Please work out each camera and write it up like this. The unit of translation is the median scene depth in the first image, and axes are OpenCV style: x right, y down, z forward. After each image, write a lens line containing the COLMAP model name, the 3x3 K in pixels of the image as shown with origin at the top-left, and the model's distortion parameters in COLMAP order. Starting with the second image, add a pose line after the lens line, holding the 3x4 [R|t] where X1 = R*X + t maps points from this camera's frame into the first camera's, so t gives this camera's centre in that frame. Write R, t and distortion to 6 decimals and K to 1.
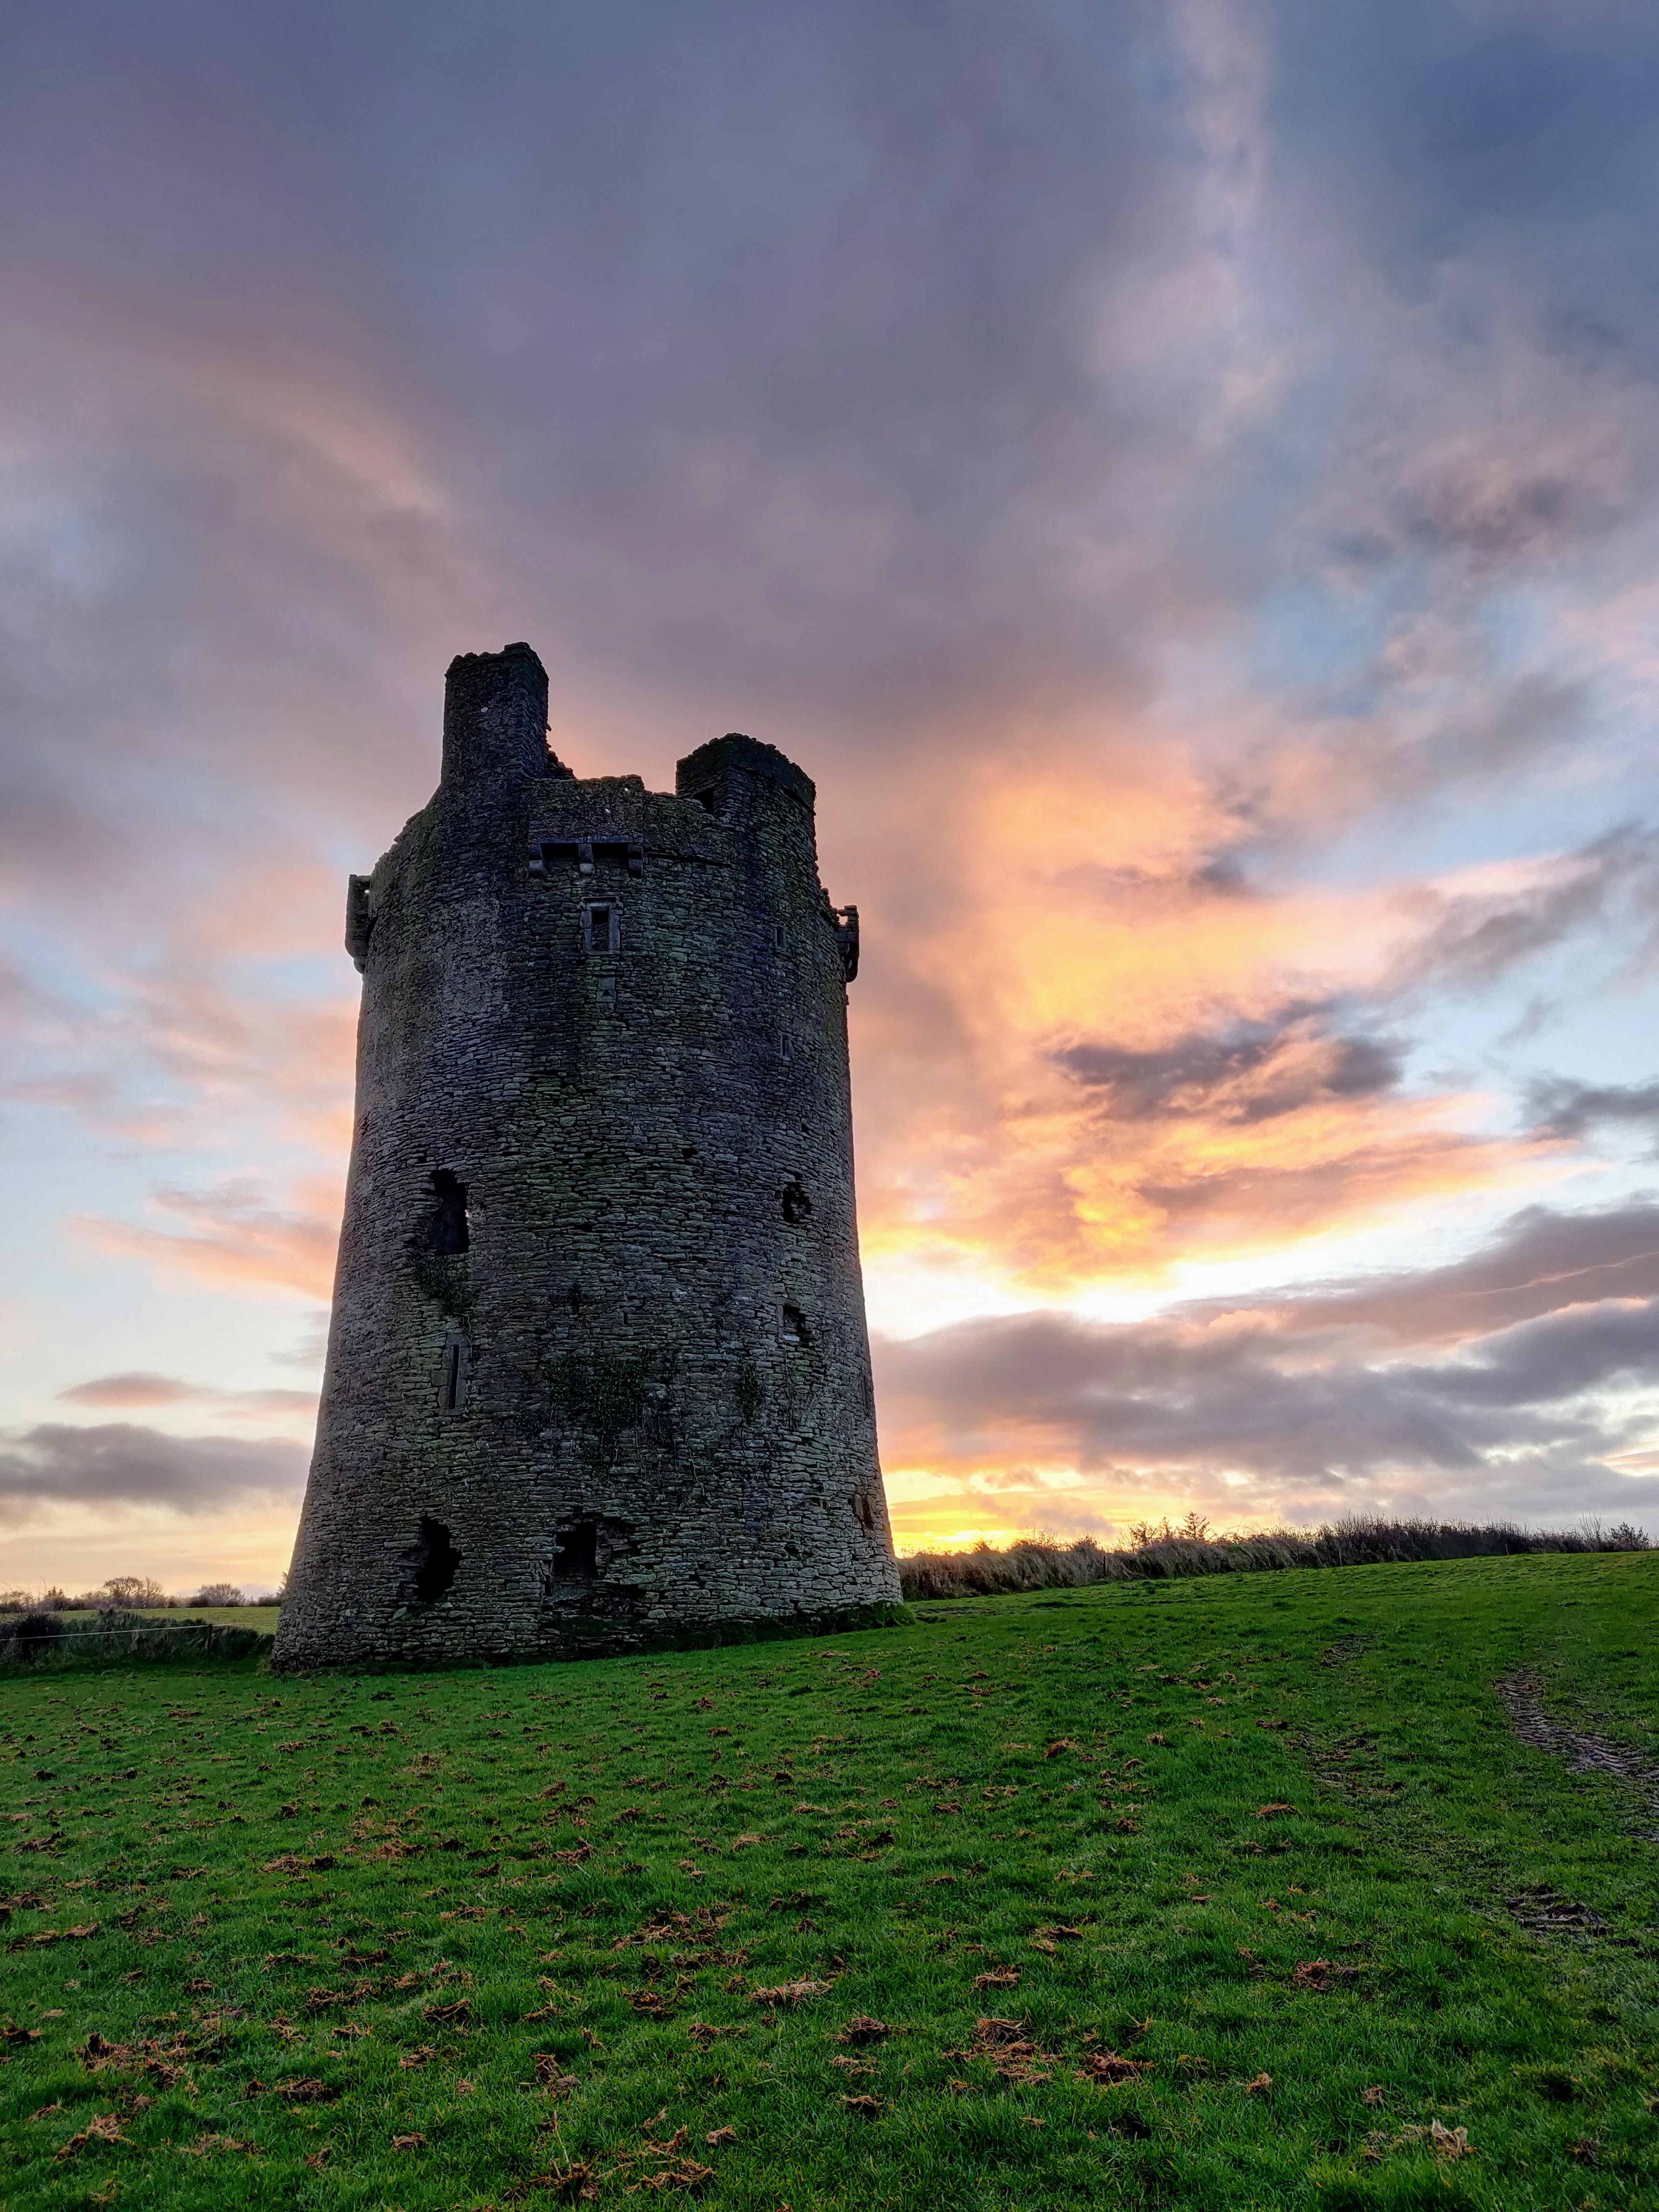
lens RADIAL K [[1702.1, 0, 818.9], [0, 1702.1, 1136.1], [0, 0, 1]] dist [0.001830, 0.047876]
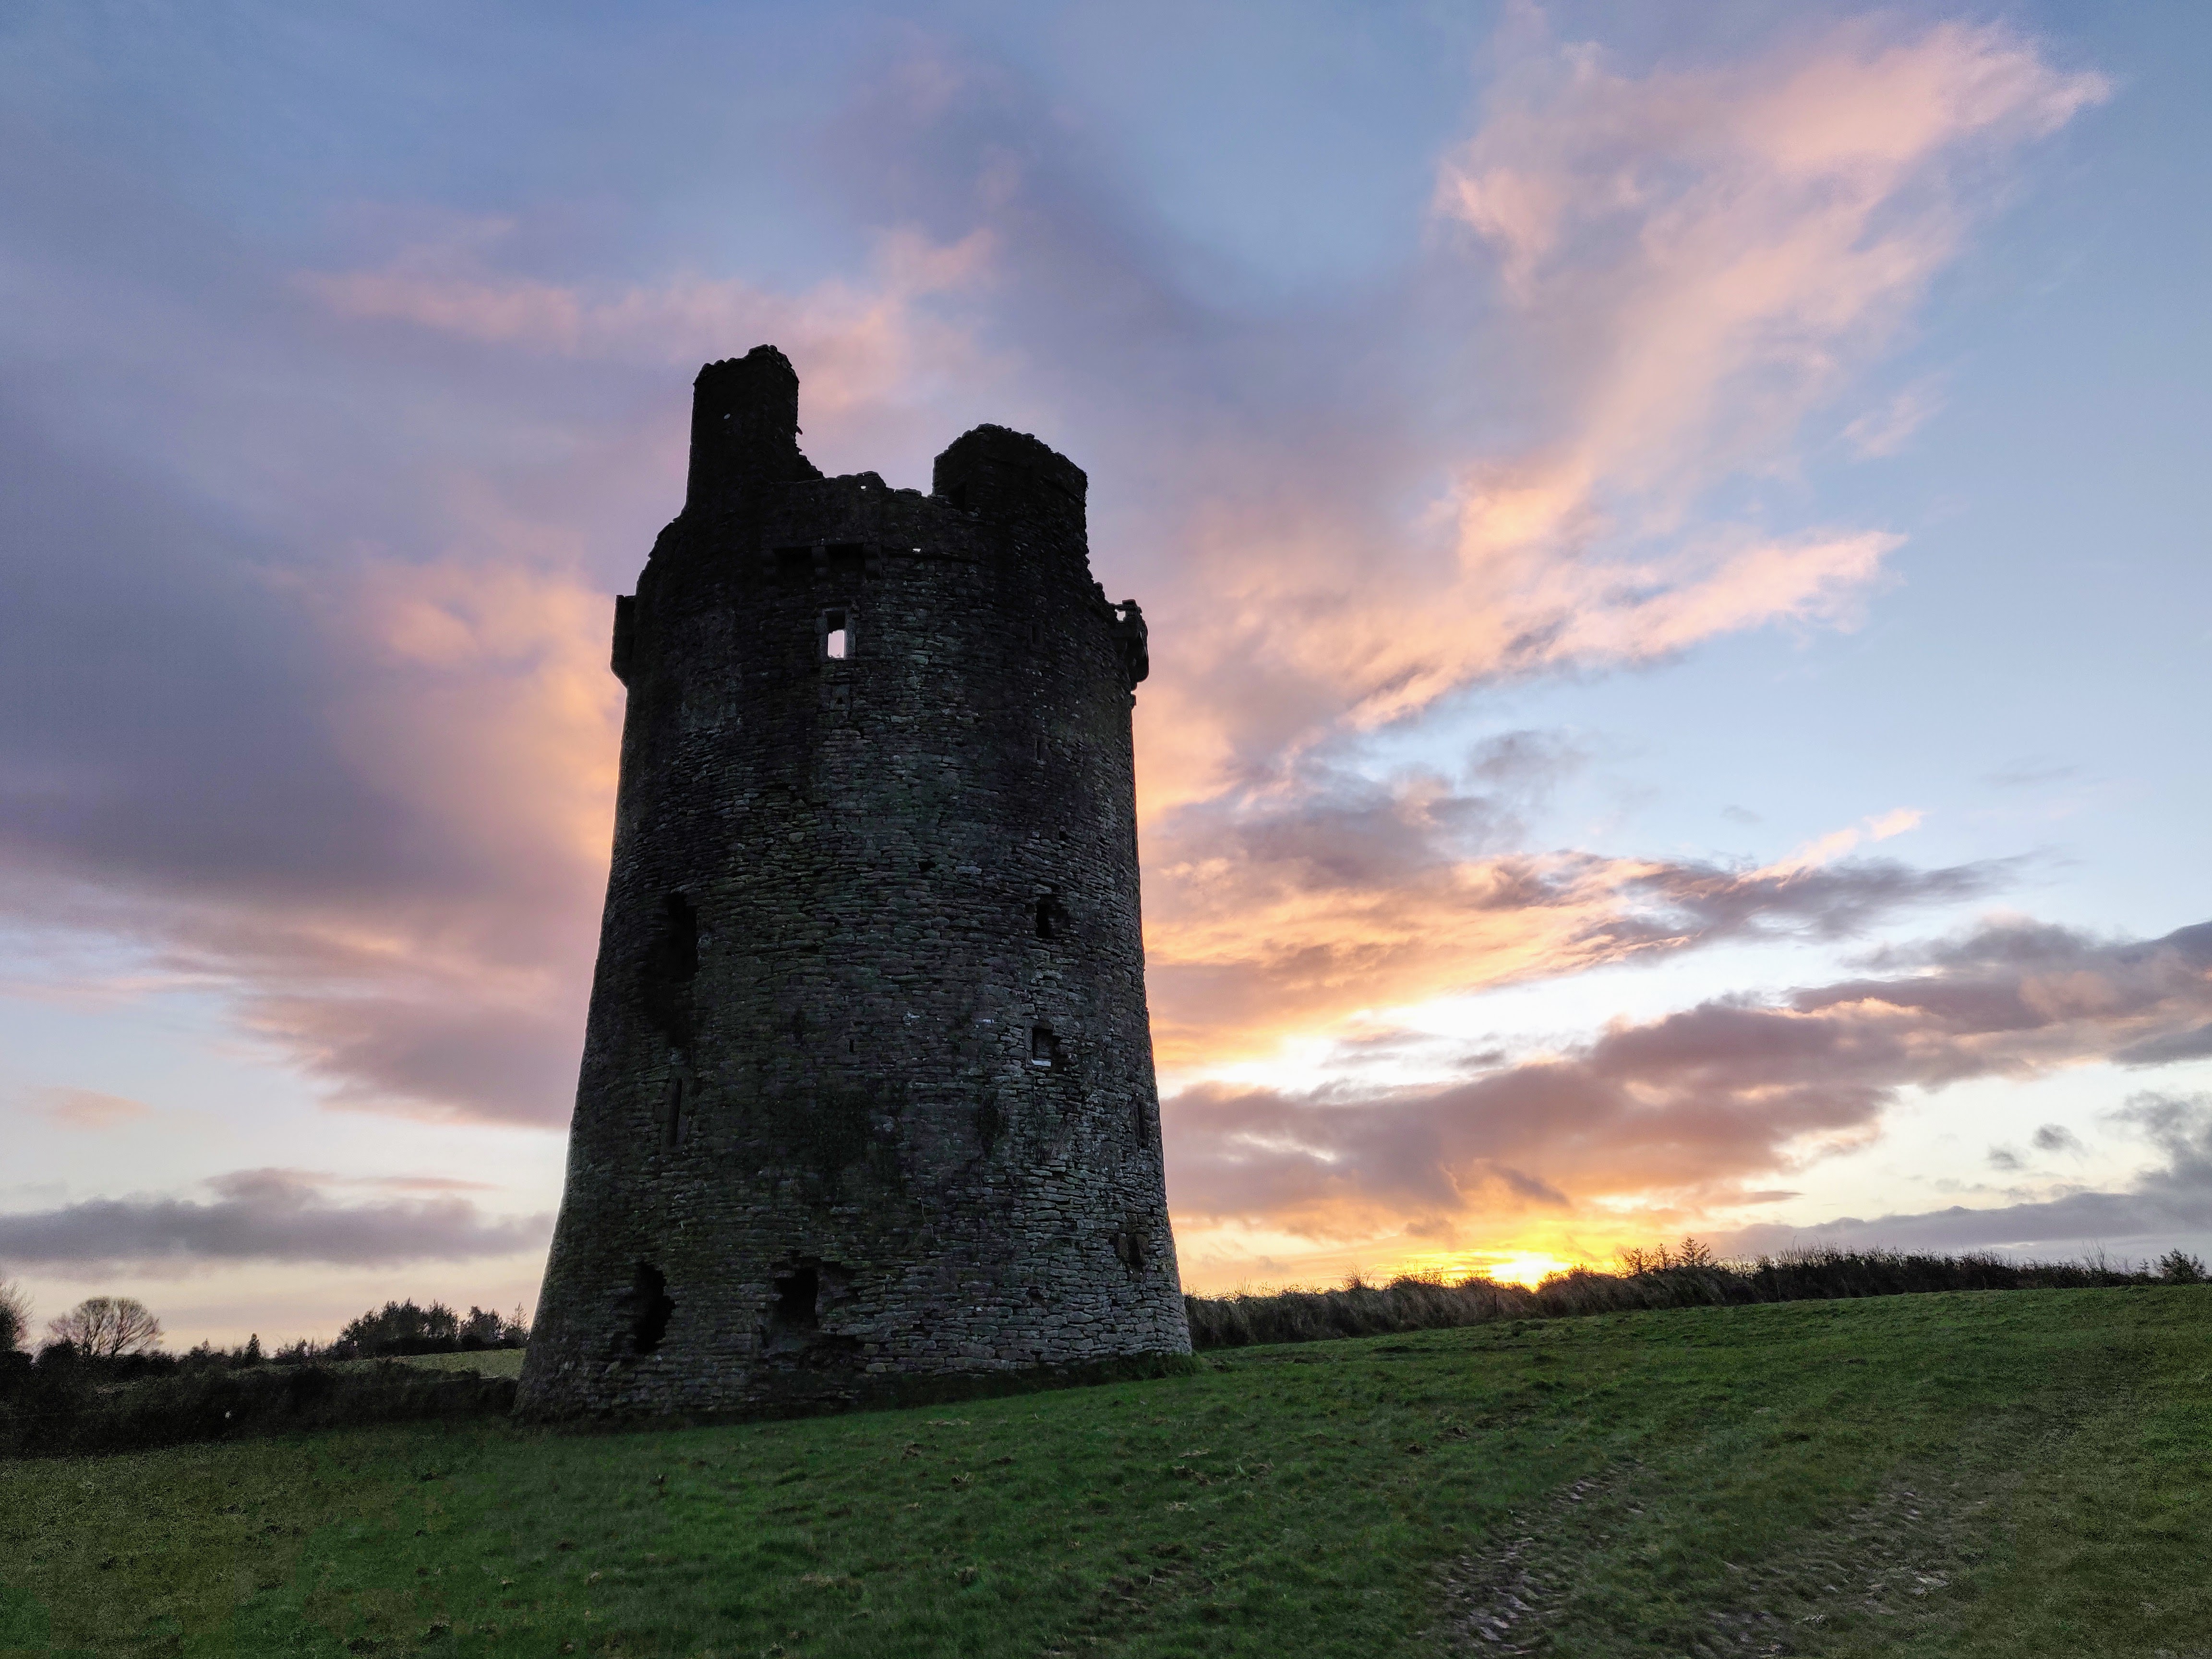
lens RADIAL K [[1702.1, 0, 1111.1], [0, 1702.1, 795.4], [0, 0, 1]] dist [0.001830, 0.047876]
pose [[0.992270, -0.040367, -0.117350, 0.135963], [0.035780, 0.998521, -0.040936, 0.012879], [0.118829, 0.036421, 0.992247, 0.082405]]
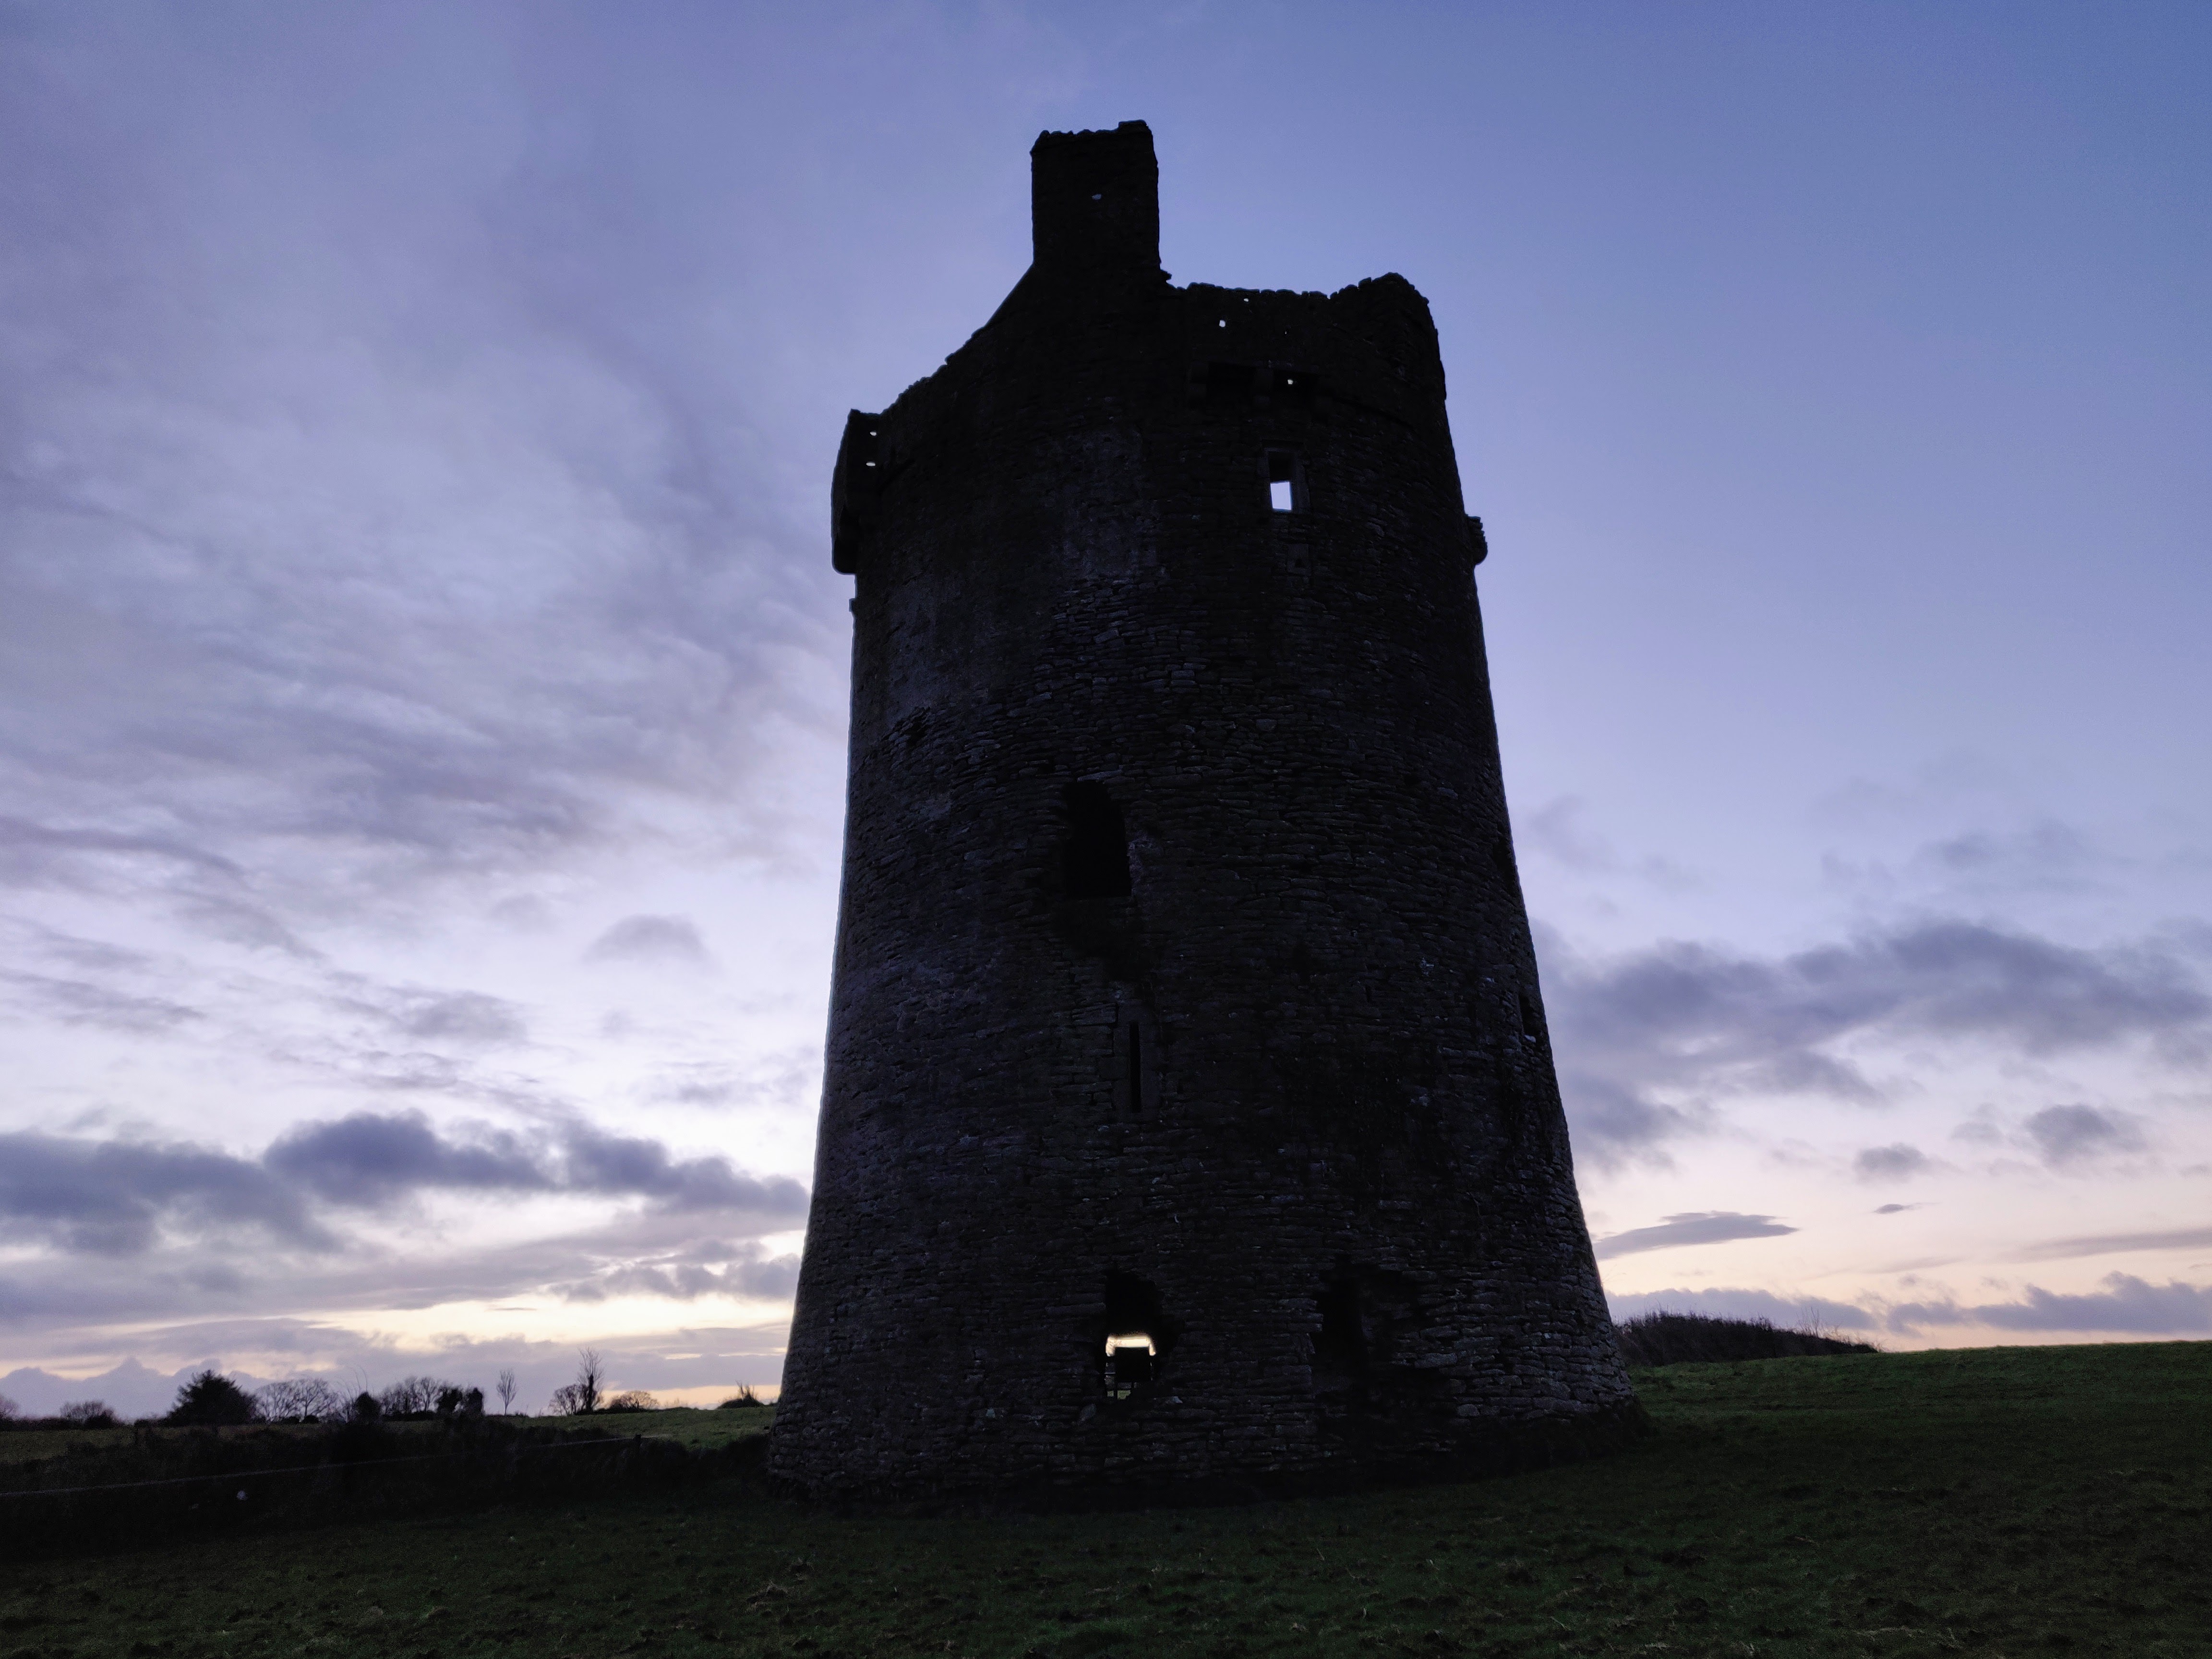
lens RADIAL K [[1702.1, 0, 1130.0], [0, 1702.1, 831.2], [0, 0, 1]] dist [0.001830, 0.047876]
pose [[0.977407, 0.061805, 0.202126, -0.346427], [-0.049276, 0.996573, -0.066443, 0.087296], [-0.205540, 0.054982, 0.977103, 0.300236]]
